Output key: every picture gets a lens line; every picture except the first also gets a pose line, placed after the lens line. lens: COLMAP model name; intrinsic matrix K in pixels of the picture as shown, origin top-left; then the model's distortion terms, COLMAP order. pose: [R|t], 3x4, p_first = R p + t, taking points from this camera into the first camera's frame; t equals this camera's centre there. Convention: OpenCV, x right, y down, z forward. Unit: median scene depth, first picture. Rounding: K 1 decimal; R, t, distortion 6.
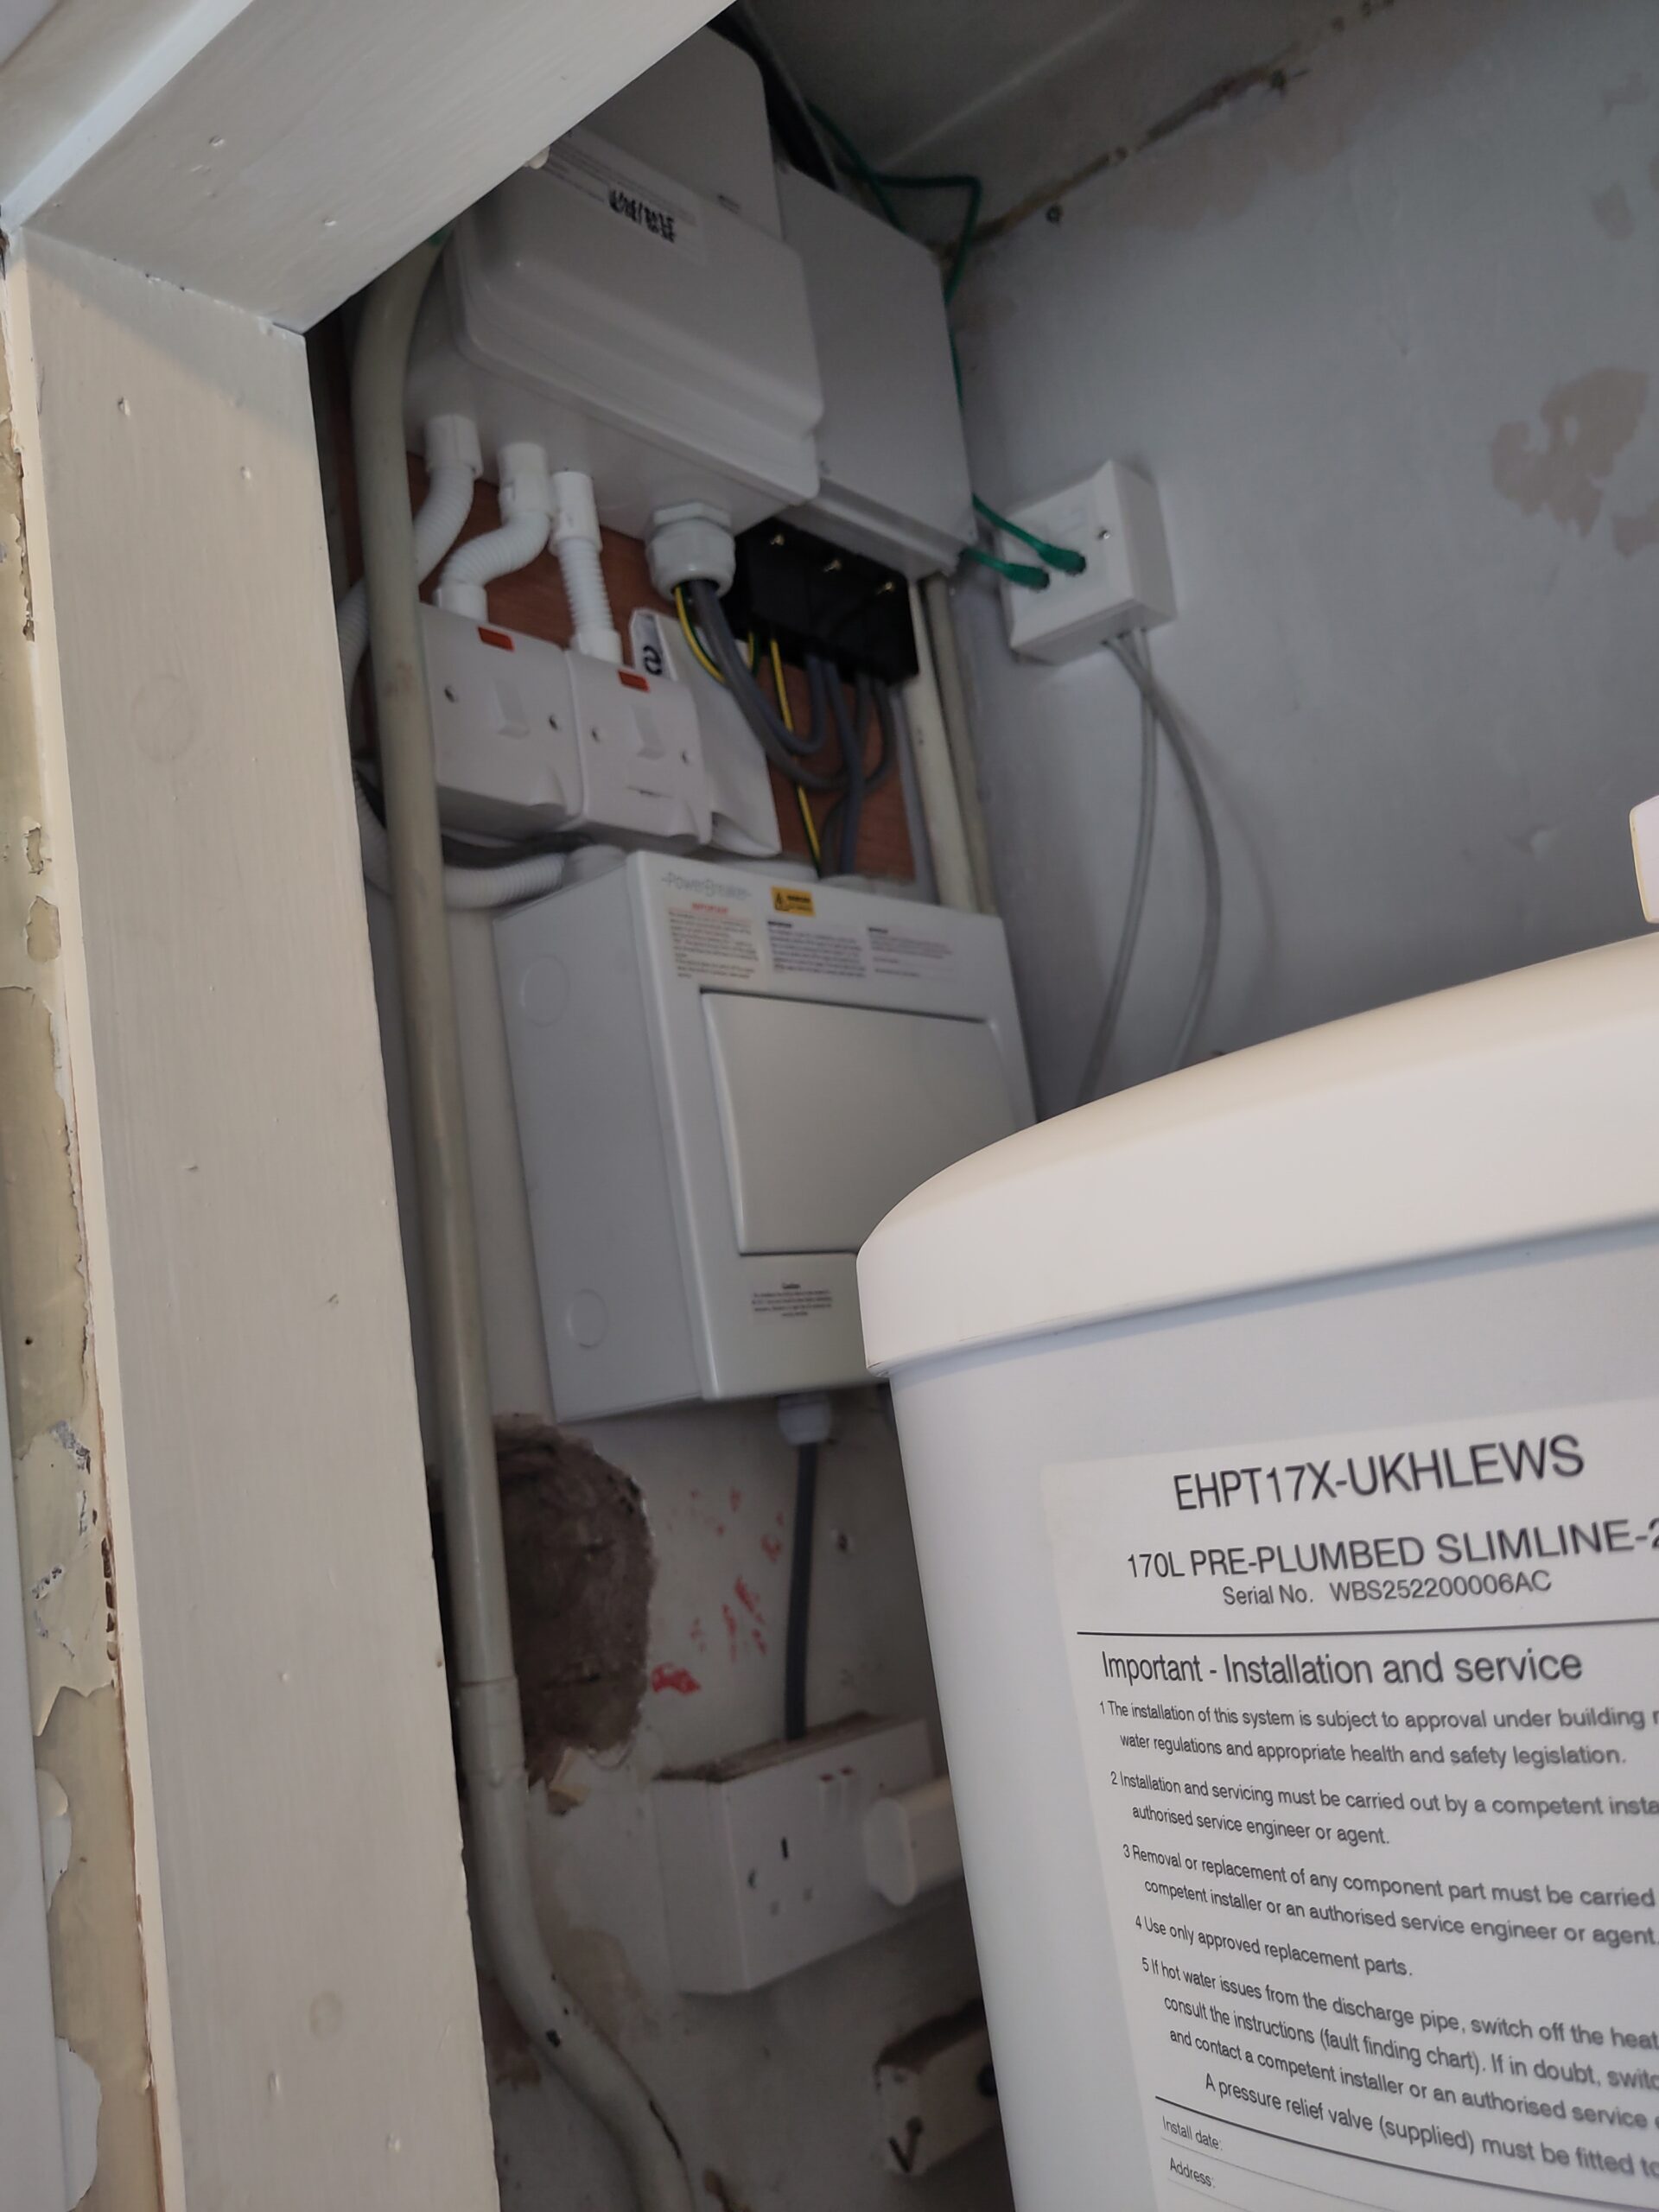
lens RADIAL K [[1954.9, 0, 836.5], [0, 1954.9, 1096.3], [0, 0, 1]] dist [0.068673, -0.068614]
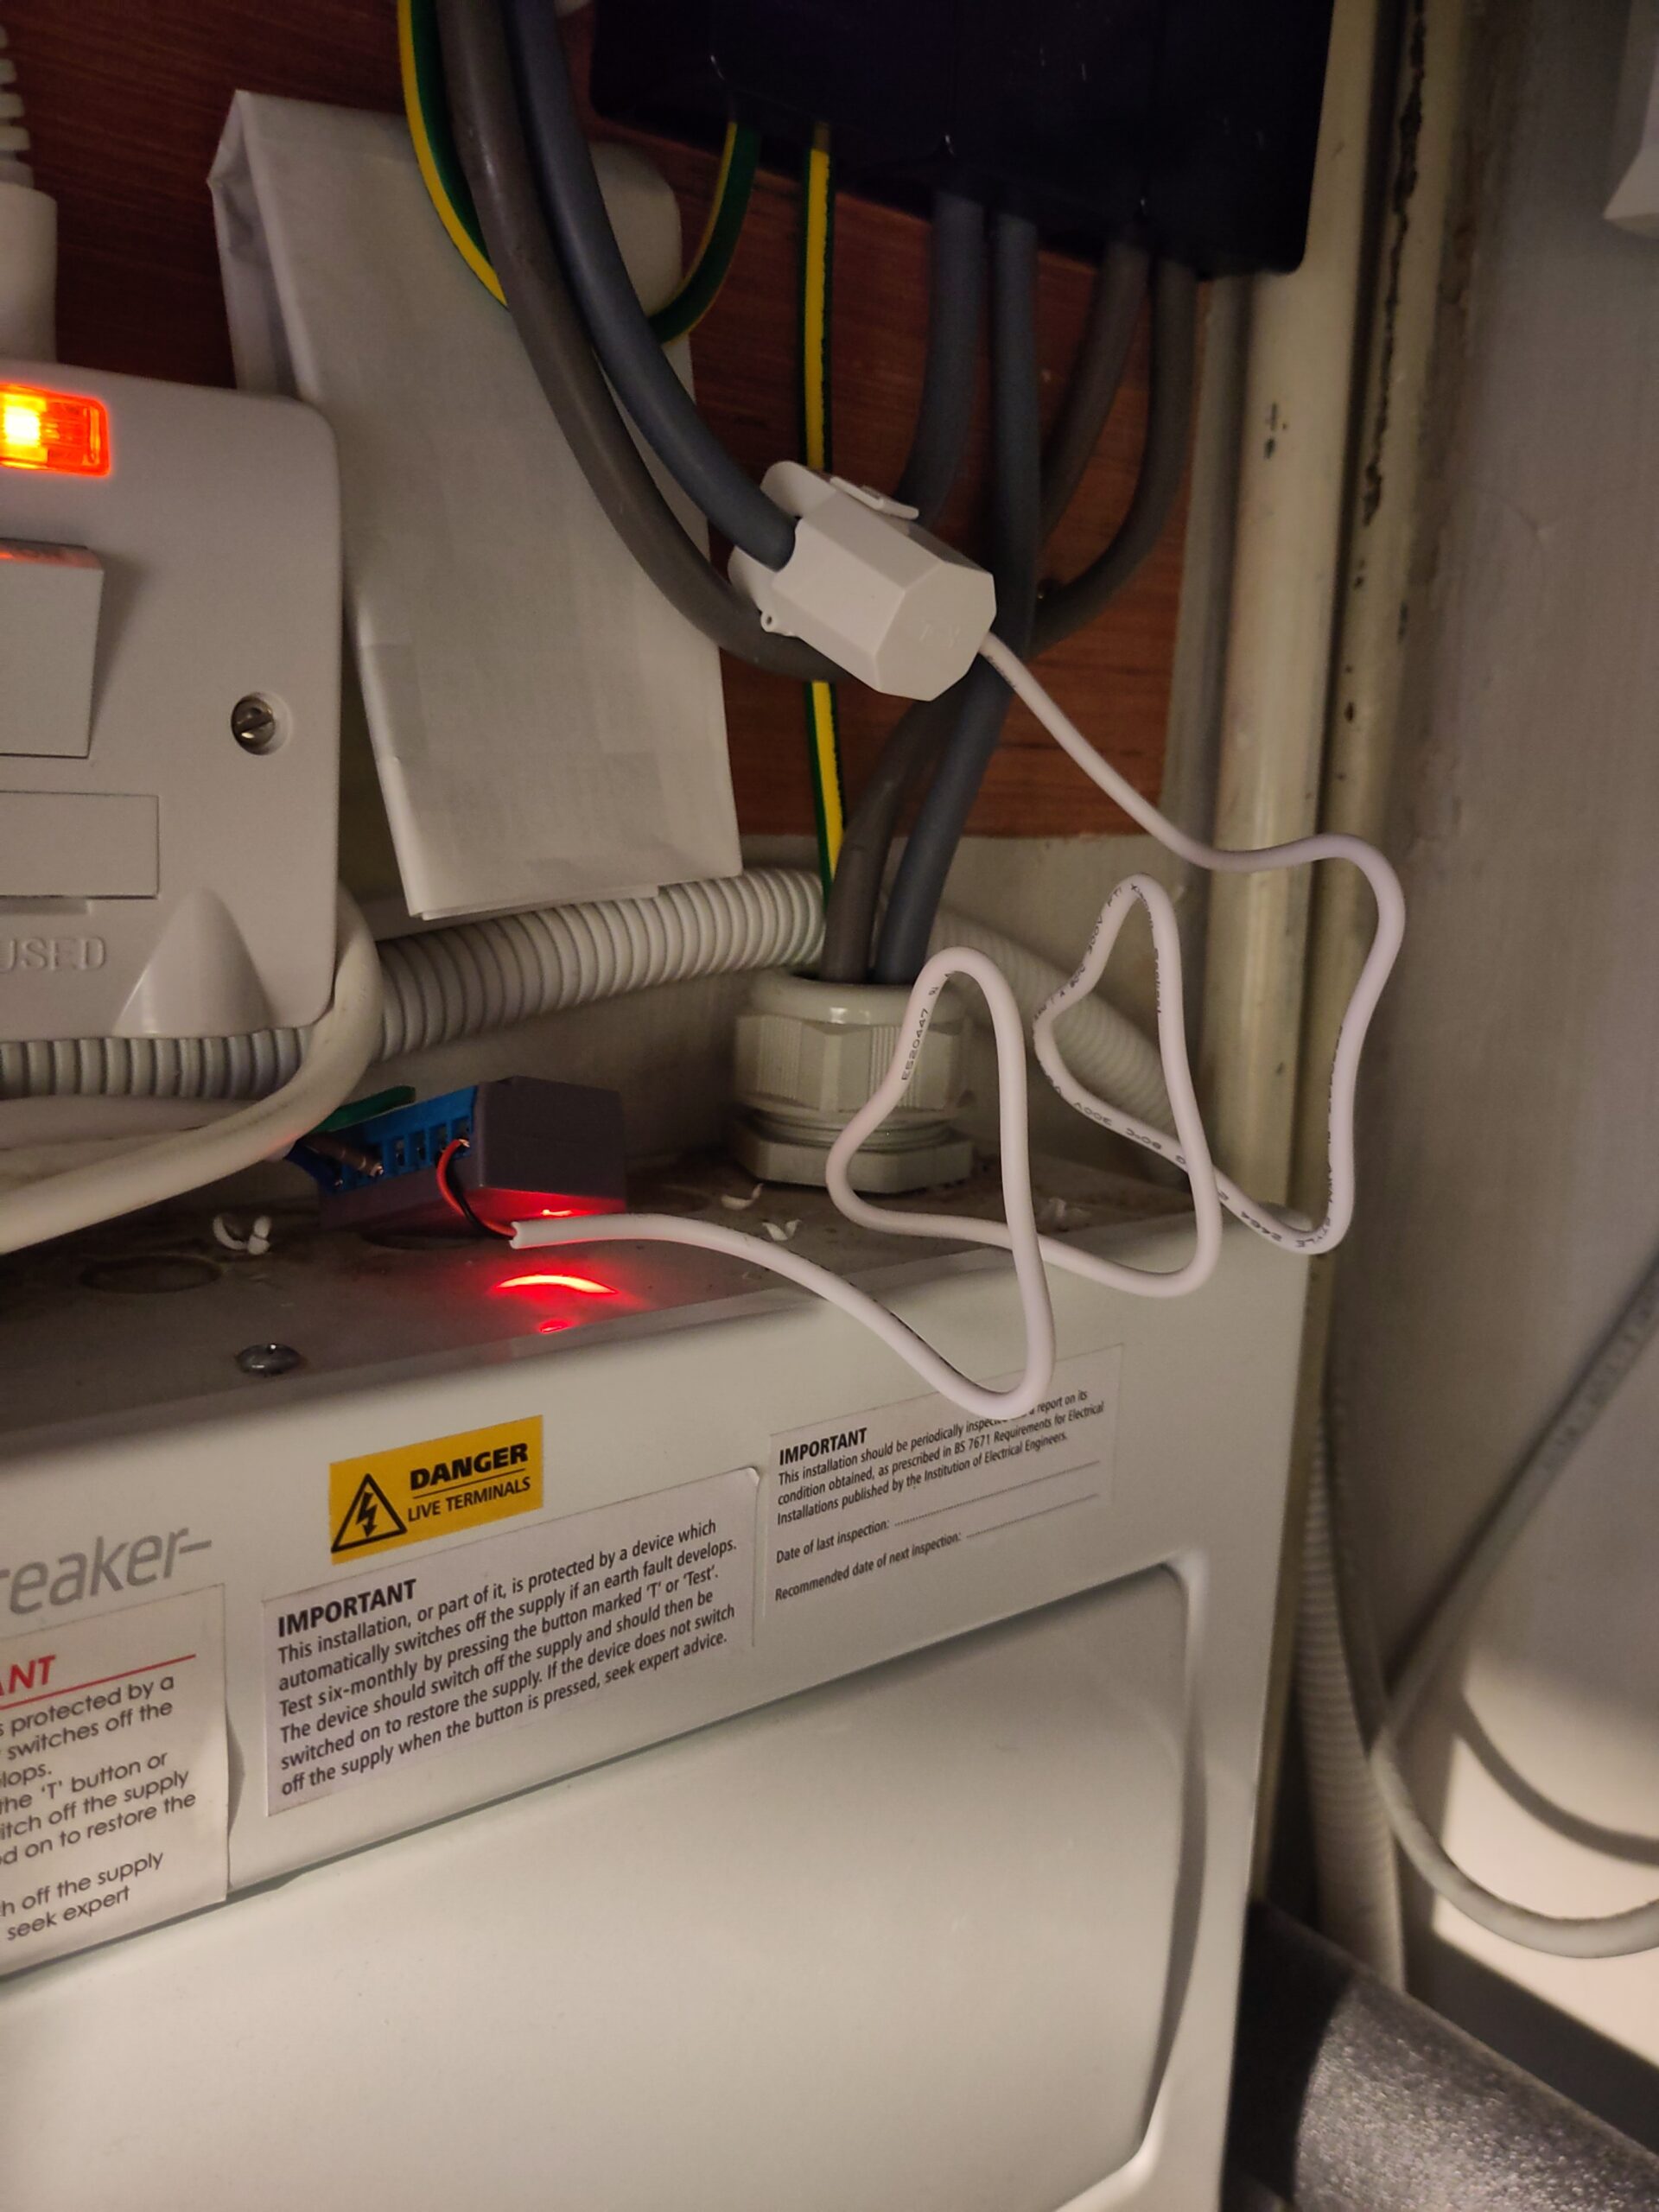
lens RADIAL K [[1954.9, 0, 826.7], [0, 1954.9, 1112.6], [0, 0, 1]] dist [0.068673, -0.068614]
pose [[0.964592, 0.241060, -0.107015, 0.038442], [-0.179191, 0.896703, 0.404740, -0.231881], [0.193528, -0.371233, 0.908148, 0.715653]]
